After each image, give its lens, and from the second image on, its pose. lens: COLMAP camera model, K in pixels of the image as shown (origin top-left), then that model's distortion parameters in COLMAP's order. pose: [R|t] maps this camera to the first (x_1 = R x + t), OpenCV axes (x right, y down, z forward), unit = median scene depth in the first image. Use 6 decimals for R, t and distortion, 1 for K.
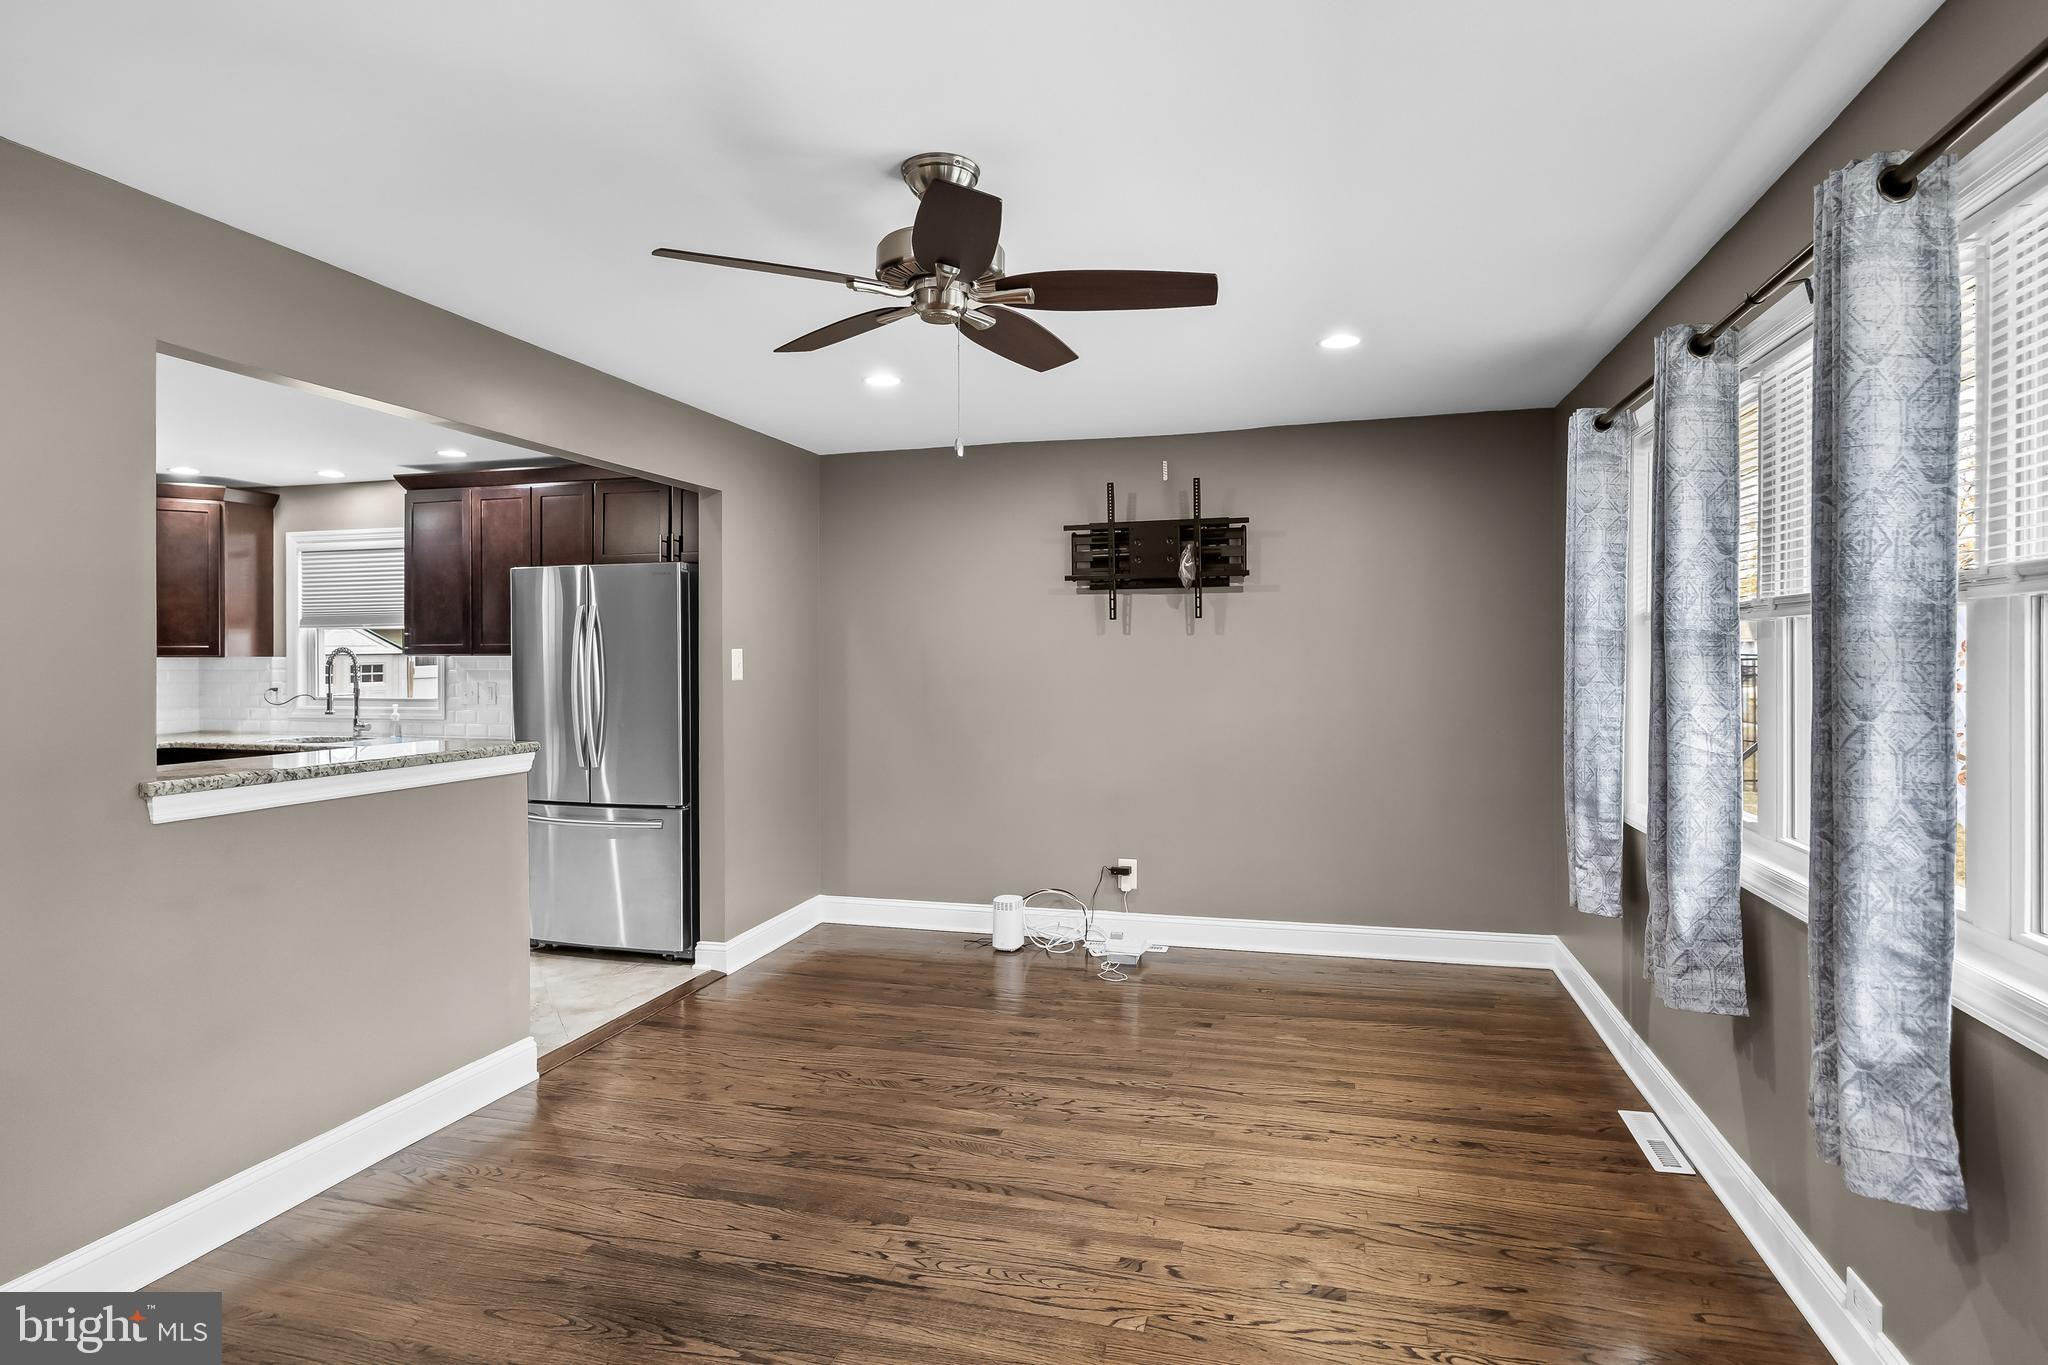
lens RADIAL K [[1044.7, 0, 1034.3], [0, 1044.7, 667.2], [0, 0, 1]] dist [-0.000522, -0.000124]
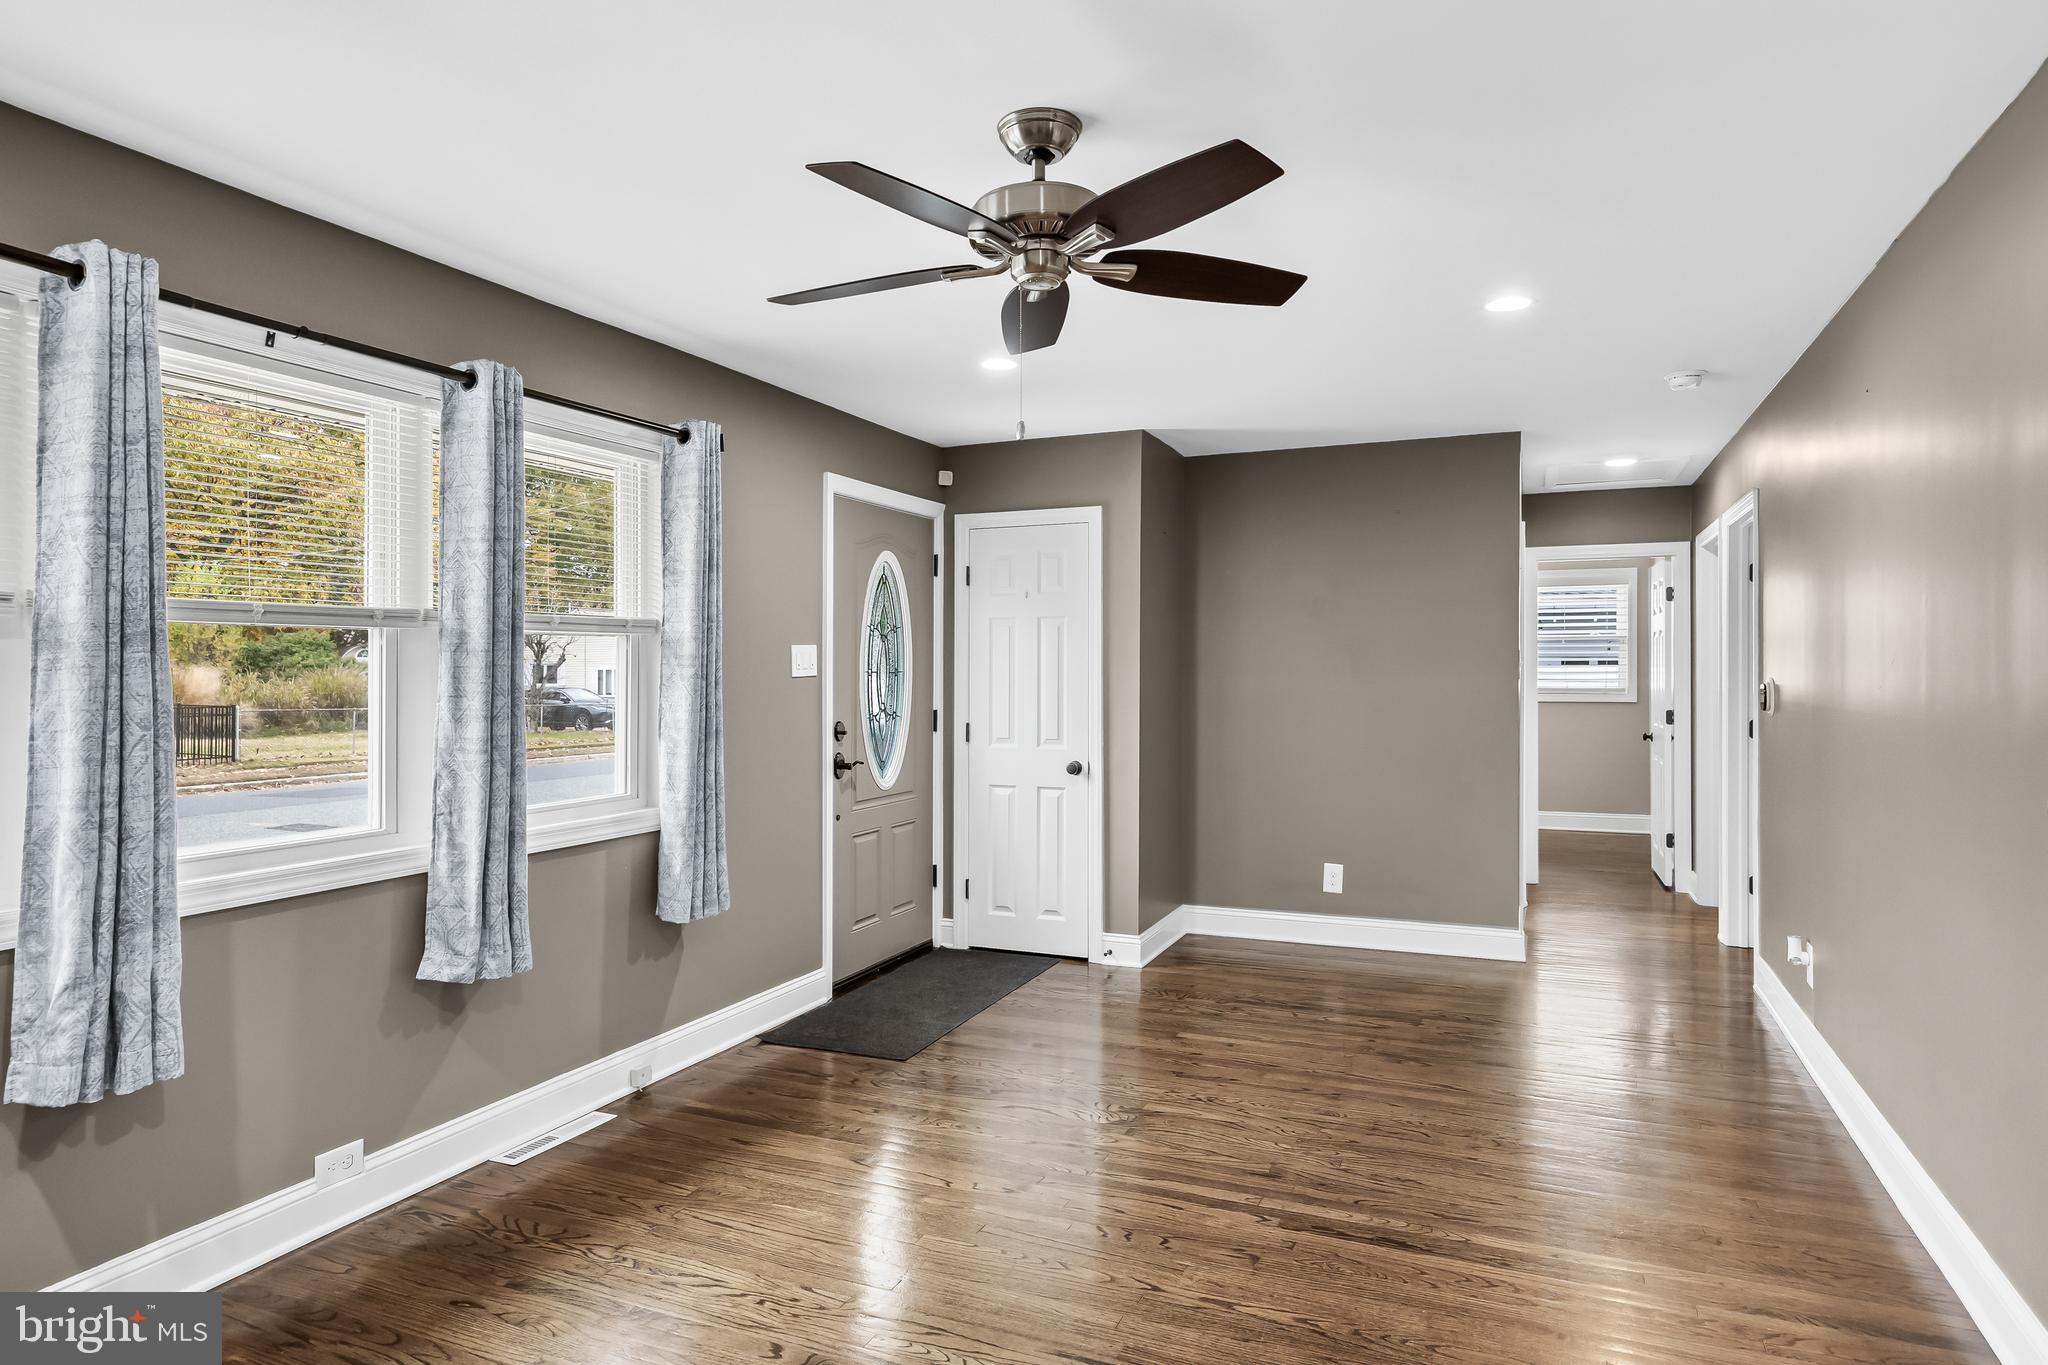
lens RADIAL K [[1198.5, 0, 1024.1], [0, 1198.5, 686.7], [0, 0, 1]] dist [-0.000308, 0.001234]
pose [[-0.986664, 0.002045, 0.162756, -0.235072], [0.003446, 0.999959, 0.008327, 0.014844], [-0.162732, 0.008777, -0.986631, 1.937703]]
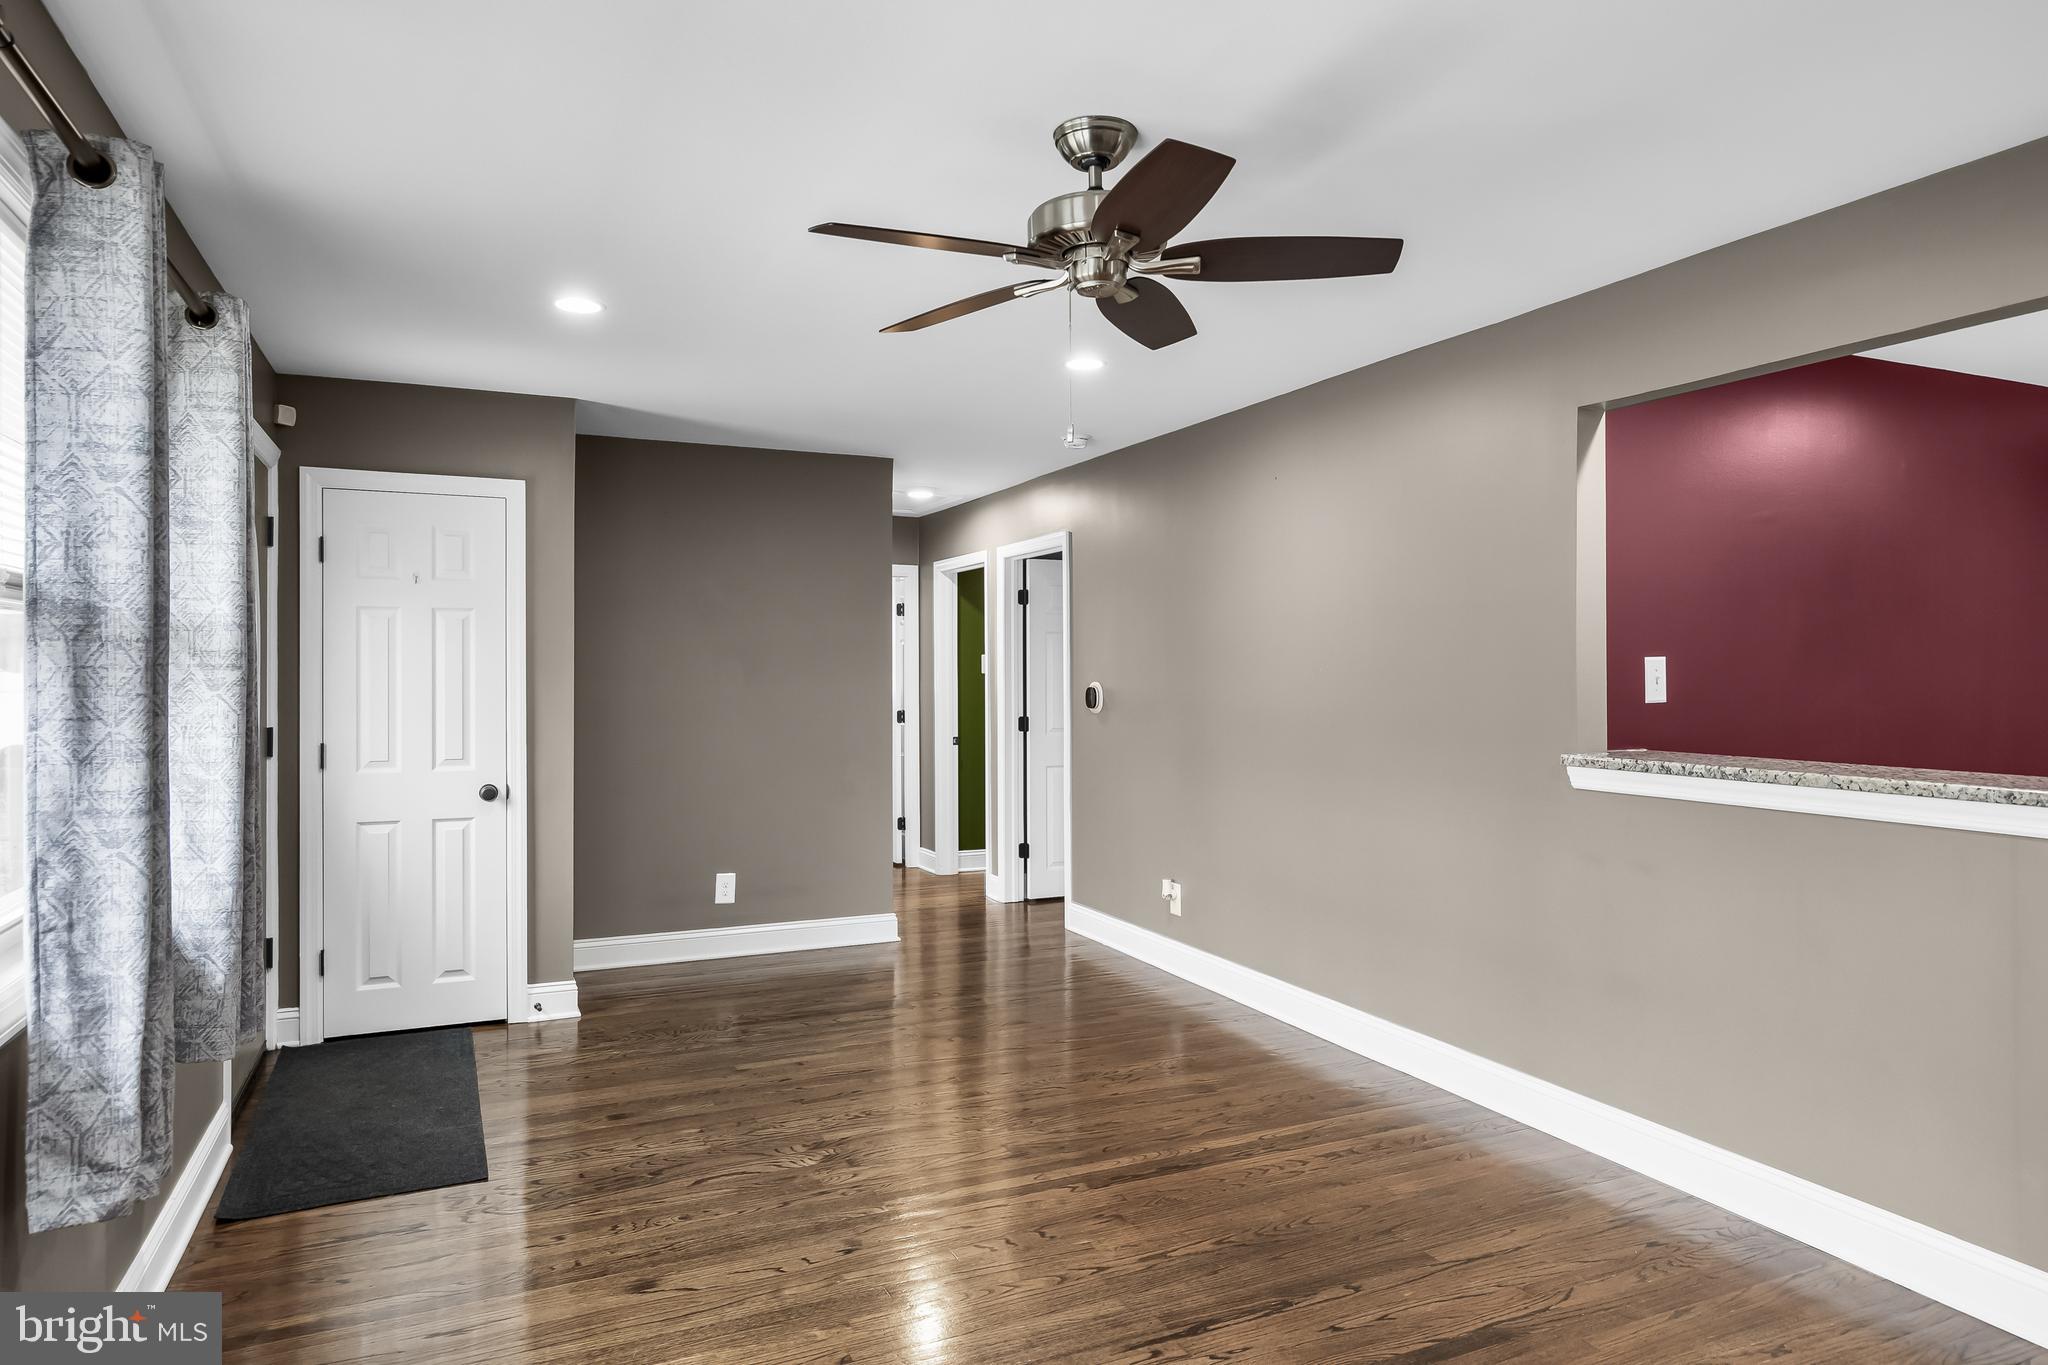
lens RADIAL K [[1232.8, 0, 1028.4], [0, 1232.8, 677.9], [0, 0, 1]] dist [0.002520, -0.000386]
pose [[-0.777376, 0.003124, -0.629029, 0.613471], [0.003600, 0.999993, 0.000518, 0.010357], [0.629026, -0.001861, -0.777382, 1.714581]]
